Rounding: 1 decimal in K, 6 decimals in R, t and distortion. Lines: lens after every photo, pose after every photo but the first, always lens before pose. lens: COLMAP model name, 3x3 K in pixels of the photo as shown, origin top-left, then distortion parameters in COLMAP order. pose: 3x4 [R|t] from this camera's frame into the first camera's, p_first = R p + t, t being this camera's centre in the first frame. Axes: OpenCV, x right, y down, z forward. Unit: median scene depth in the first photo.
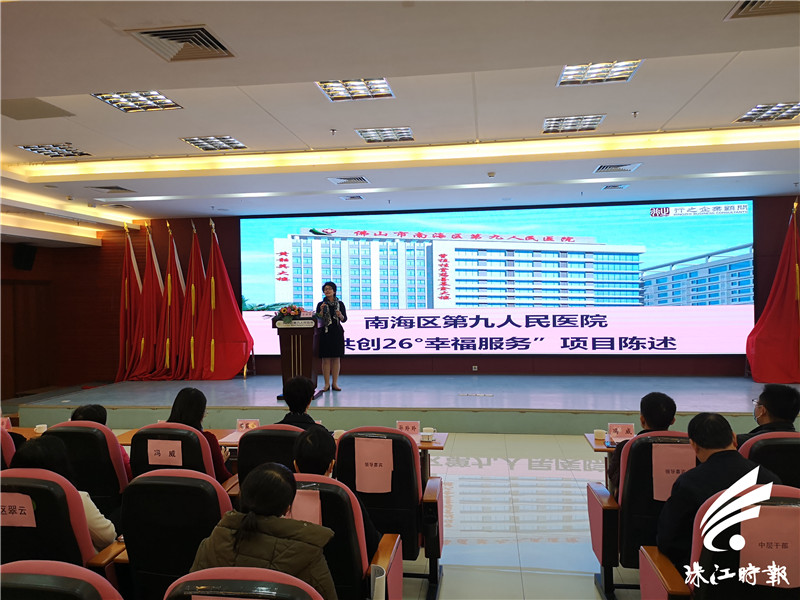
lens RADIAL K [[630.0, 0, 400.0], [0, 630.0, 300.0], [0, 0, 1]] dist [0.055276, -0.002531]
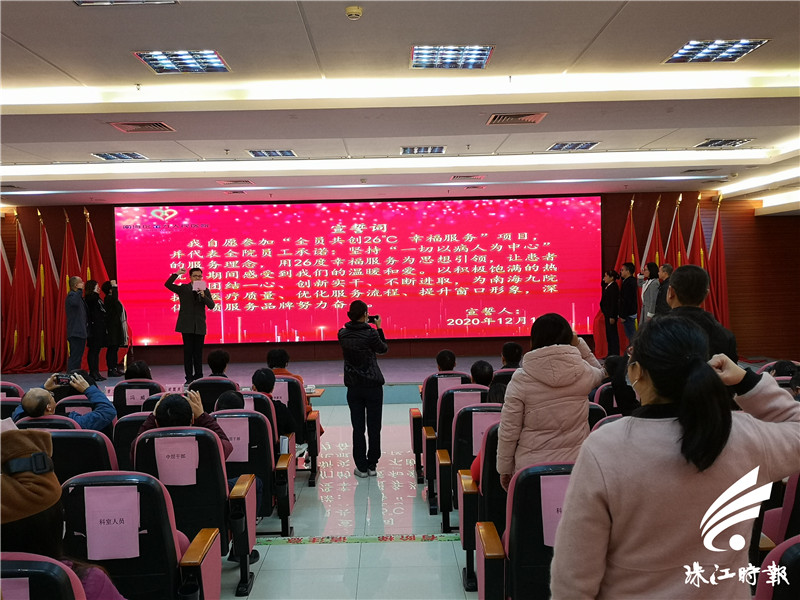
lens RADIAL K [[794.1, 0, 400.0], [0, 794.1, 300.0], [0, 0, 1]] dist [0.120821, -0.394103]
pose [[0.987544, -0.012047, 0.156883, -0.013256], [0.008383, 0.999677, 0.023998, -0.011120], [-0.157122, -0.022384, 0.987326, -0.306020]]
